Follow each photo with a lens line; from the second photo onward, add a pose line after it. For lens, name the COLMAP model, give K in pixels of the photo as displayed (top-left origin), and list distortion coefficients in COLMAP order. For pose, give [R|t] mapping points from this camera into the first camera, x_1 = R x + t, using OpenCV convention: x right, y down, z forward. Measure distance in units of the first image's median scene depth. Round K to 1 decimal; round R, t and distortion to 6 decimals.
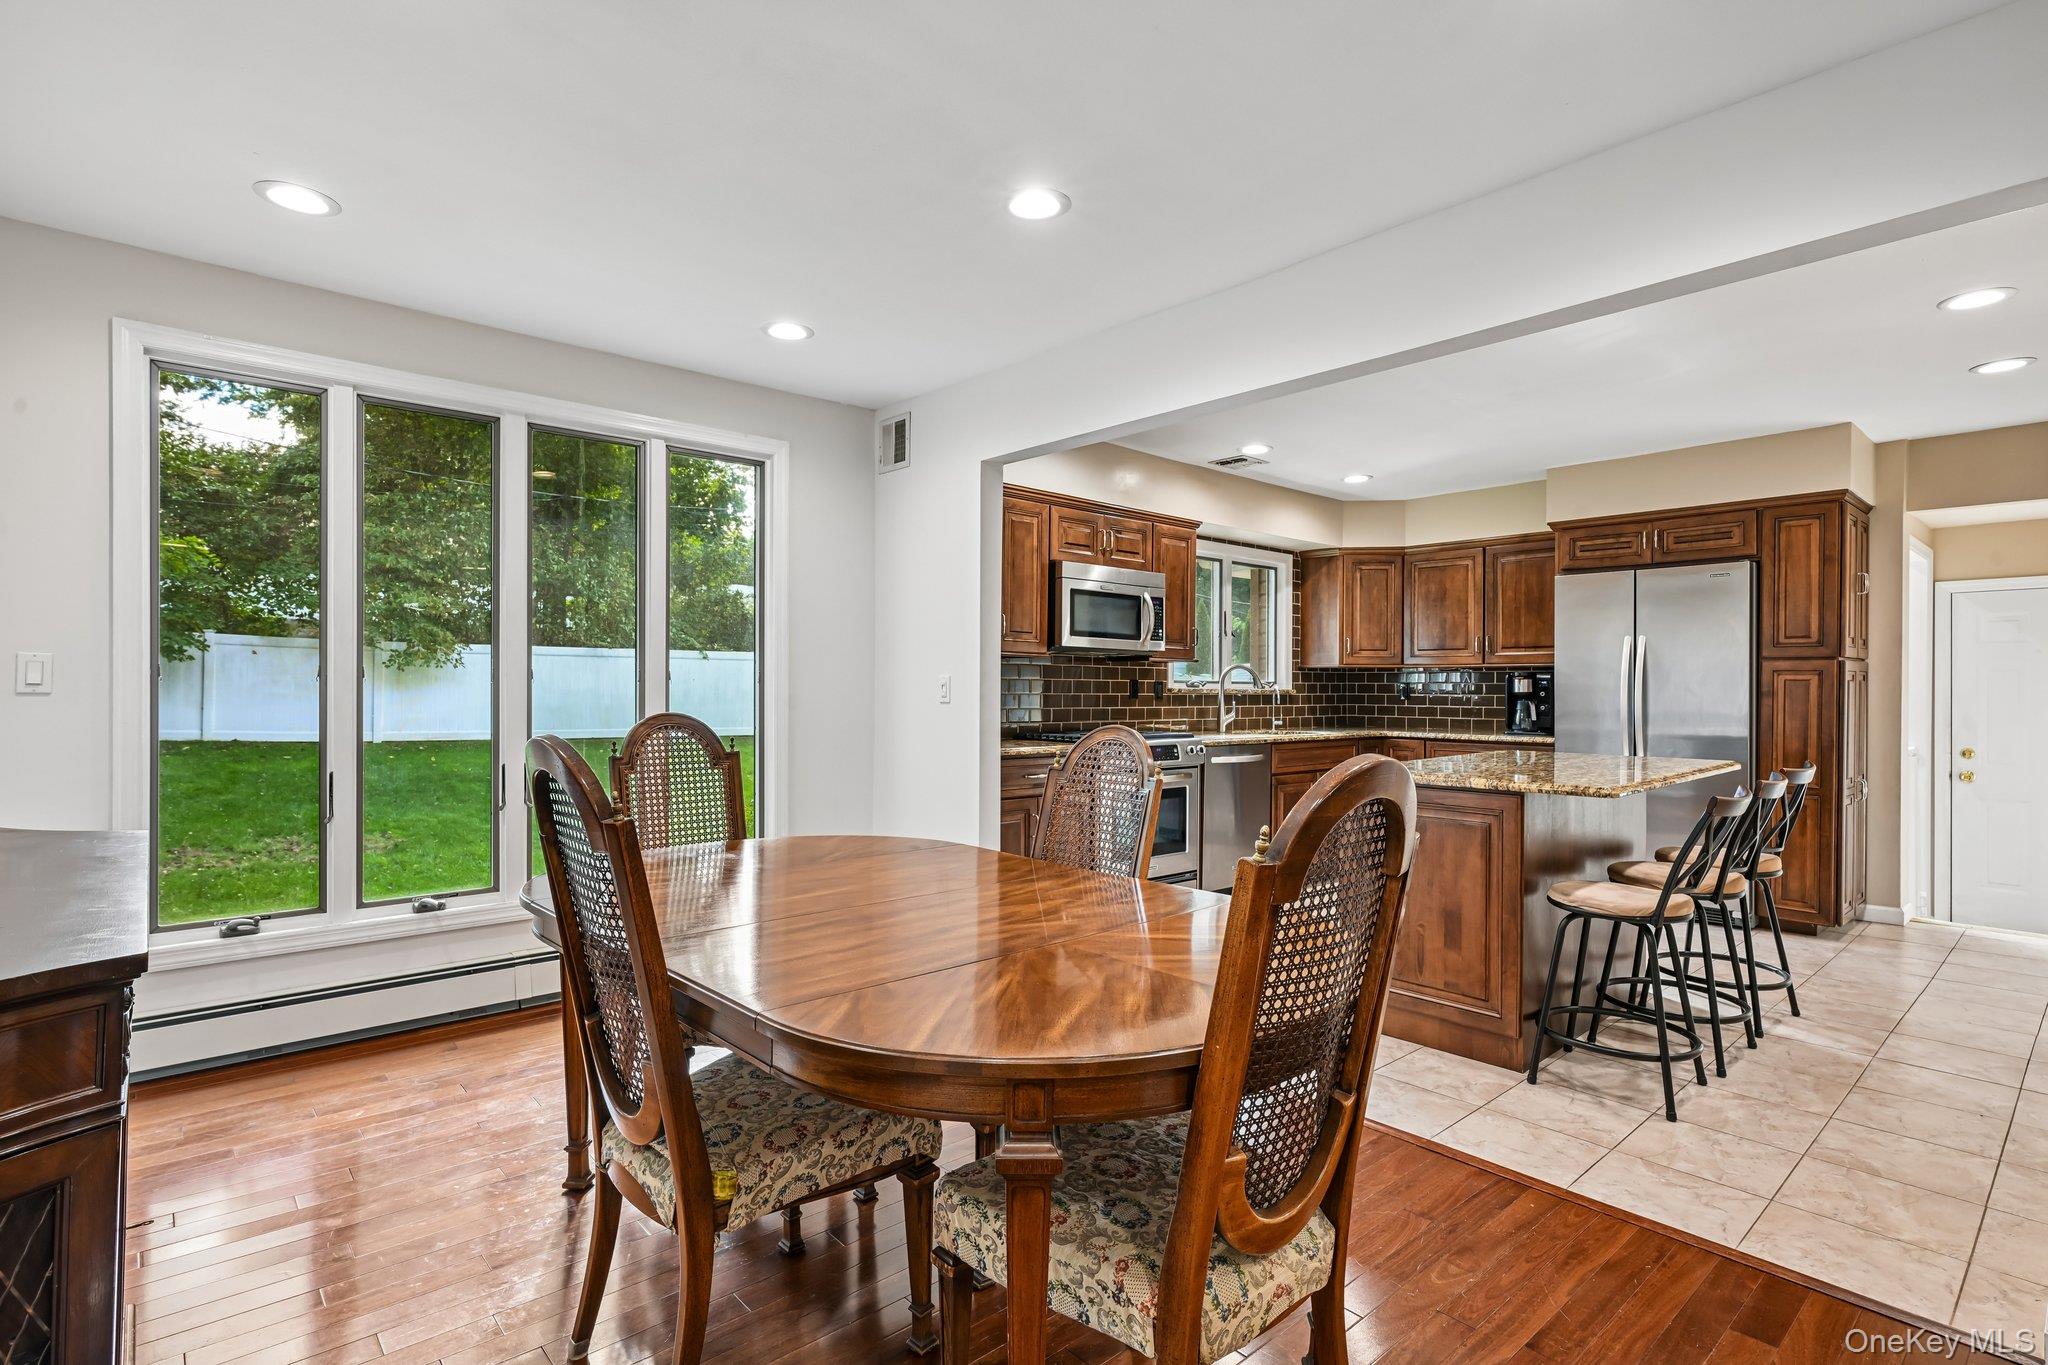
lens RADIAL K [[999.5, 0, 1026.5], [0, 999.5, 684.6], [0, 0, 1]] dist [-0.001698, 0.002380]
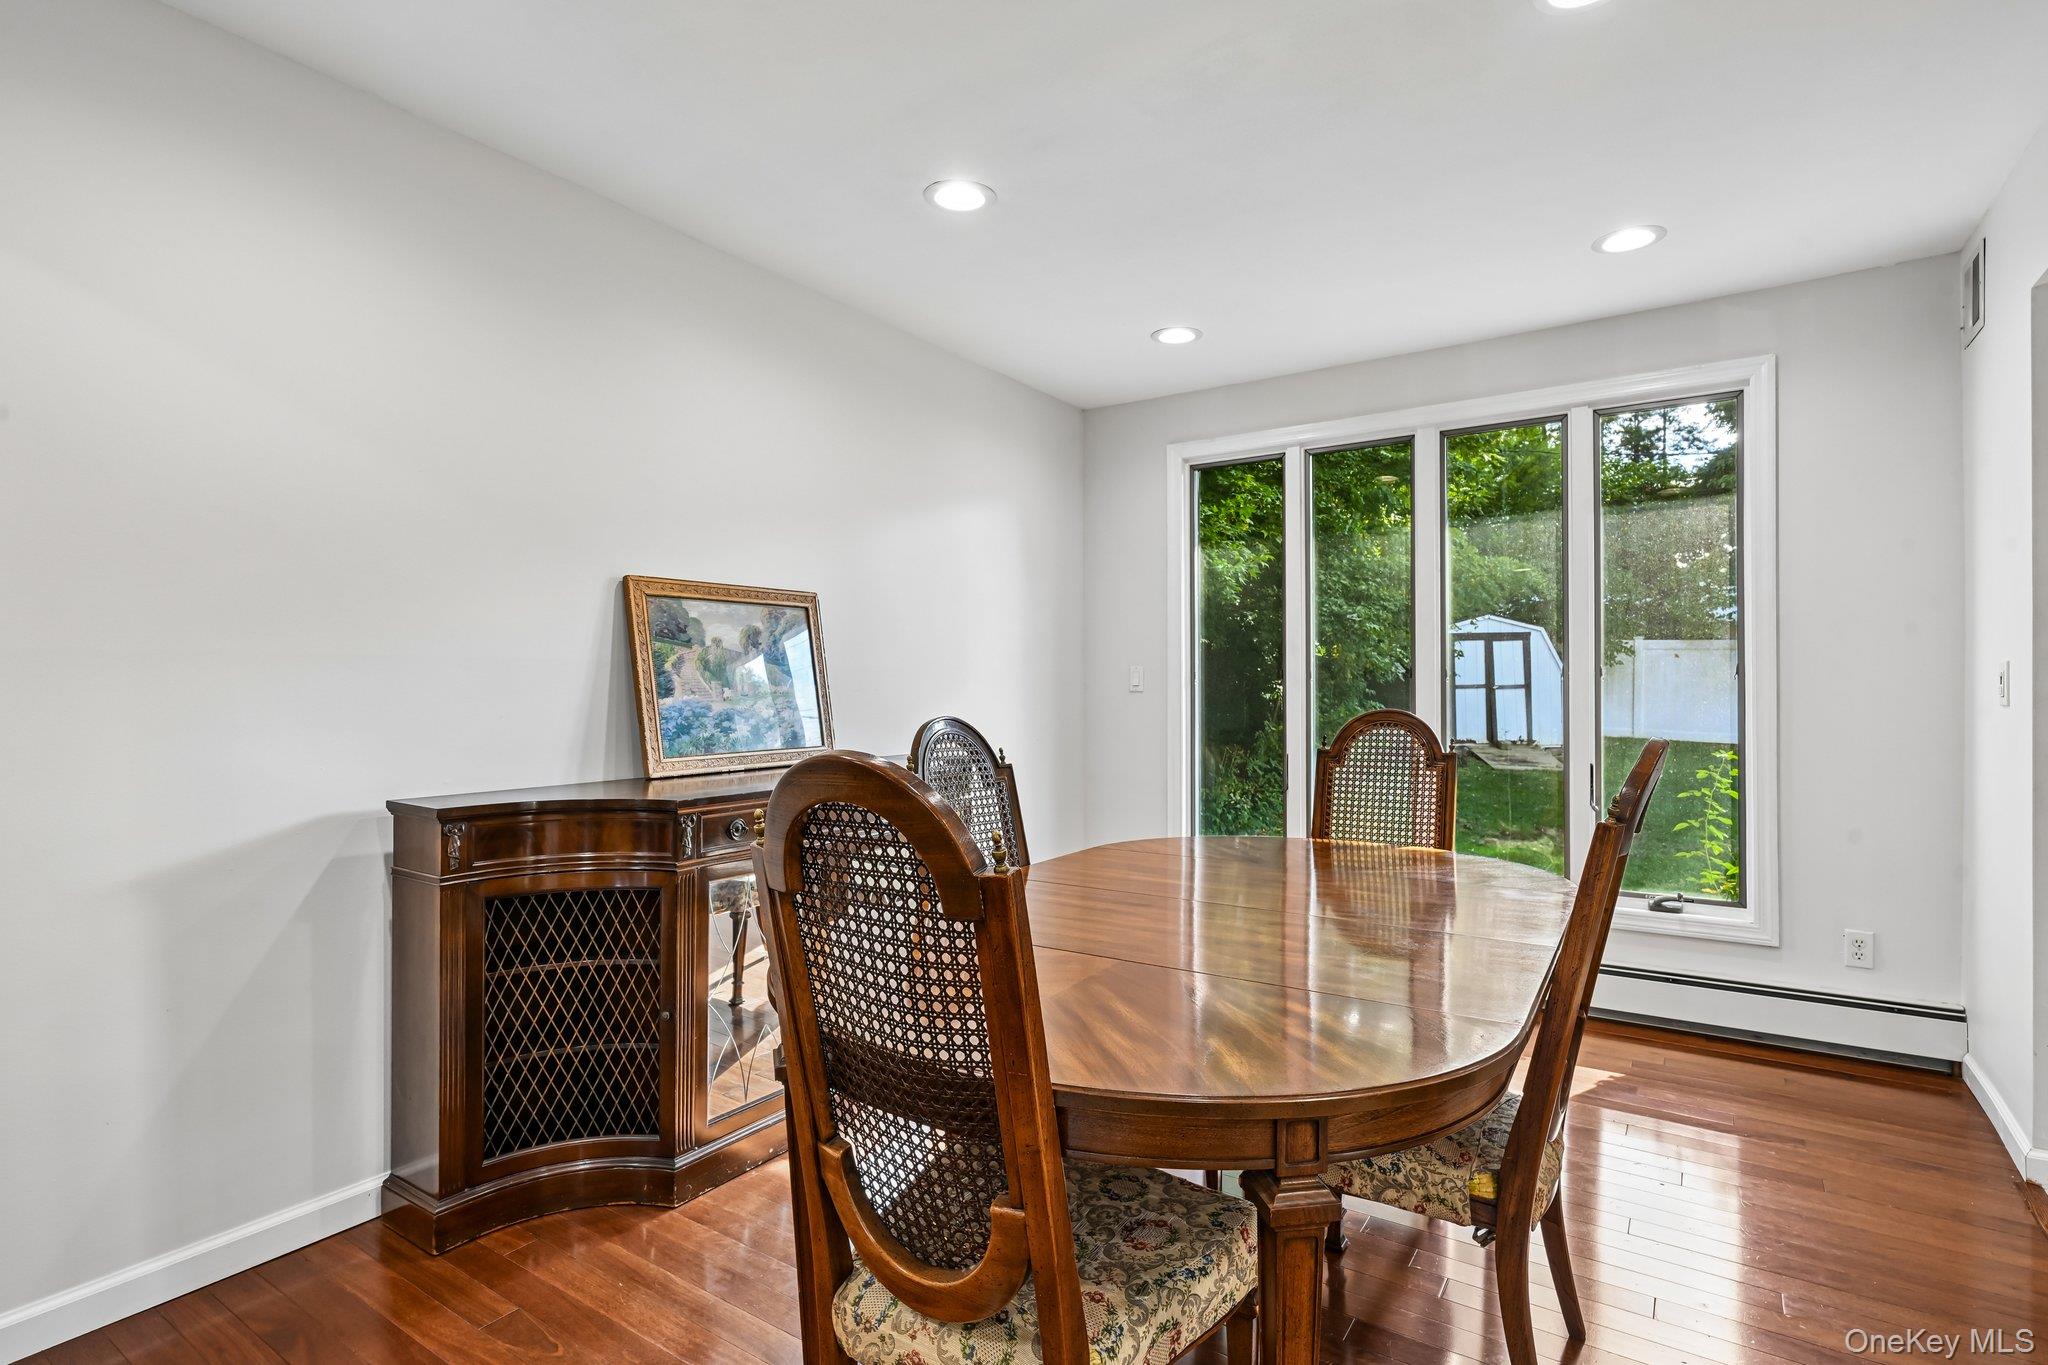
lens RADIAL K [[999.5, 0, 1009.2], [0, 999.5, 684.9], [0, 0, 1]] dist [-0.001698, 0.002380]
pose [[0.250352, -0.008674, -0.968116, 0.270527], [0.006605, 0.999952, -0.007251, 0.004656], [0.968132, -0.004579, 0.250397, 0.205971]]
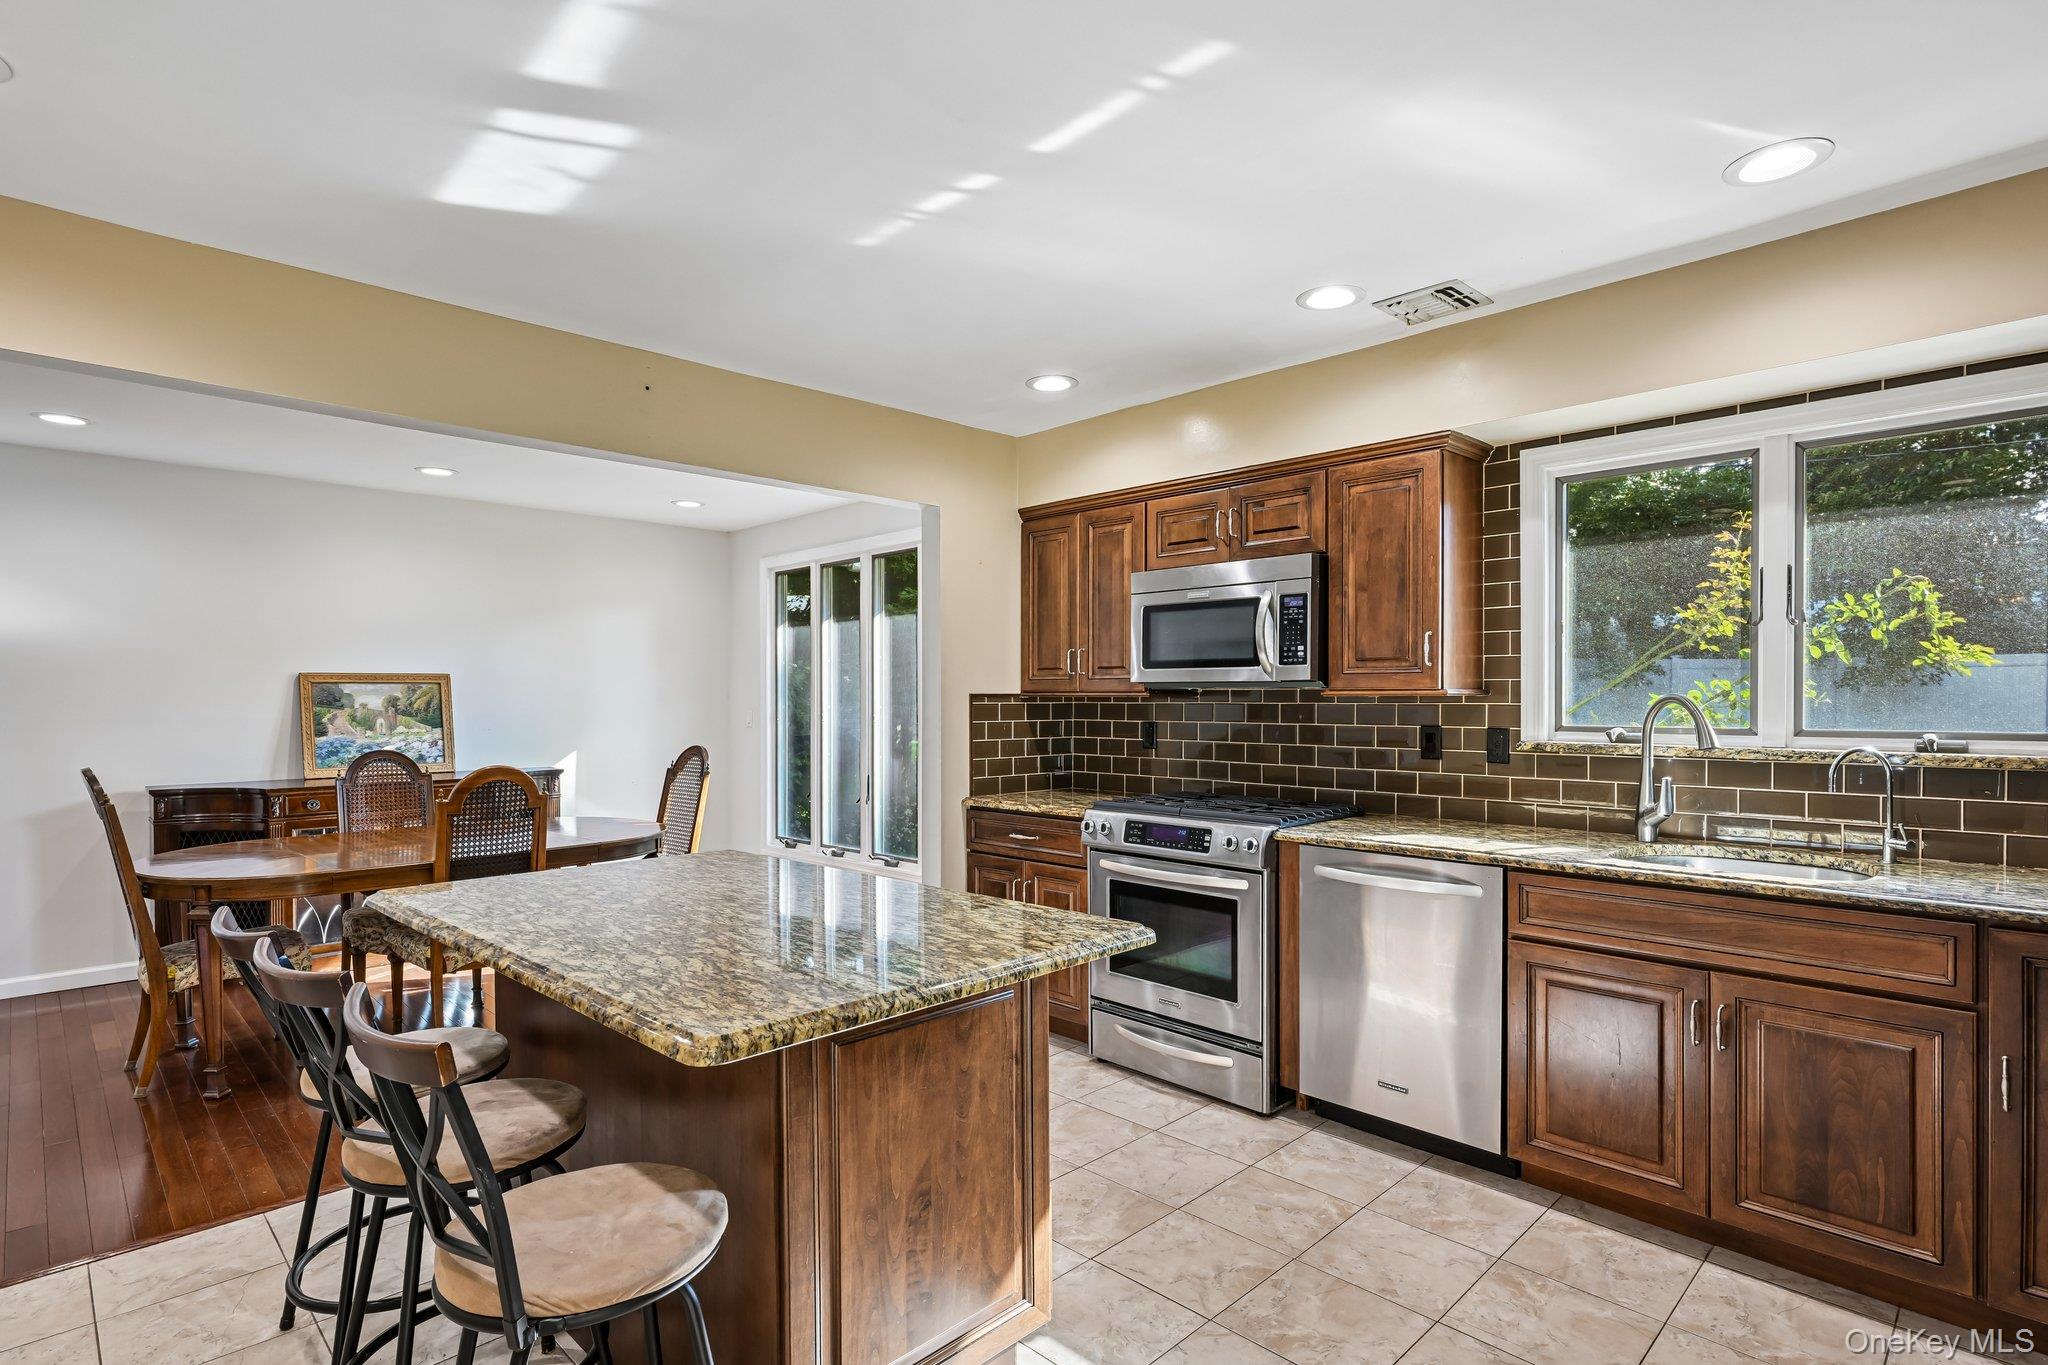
lens RADIAL K [[999.5, 0, 1001.5], [0, 999.5, 720.5], [0, 0, 1]] dist [-0.001698, 0.002380]
pose [[0.048917, 0.011102, -0.998741, 0.725311], [0.005414, 0.999921, 0.011381, -0.016586], [0.998788, -0.005964, 0.048853, 0.769059]]
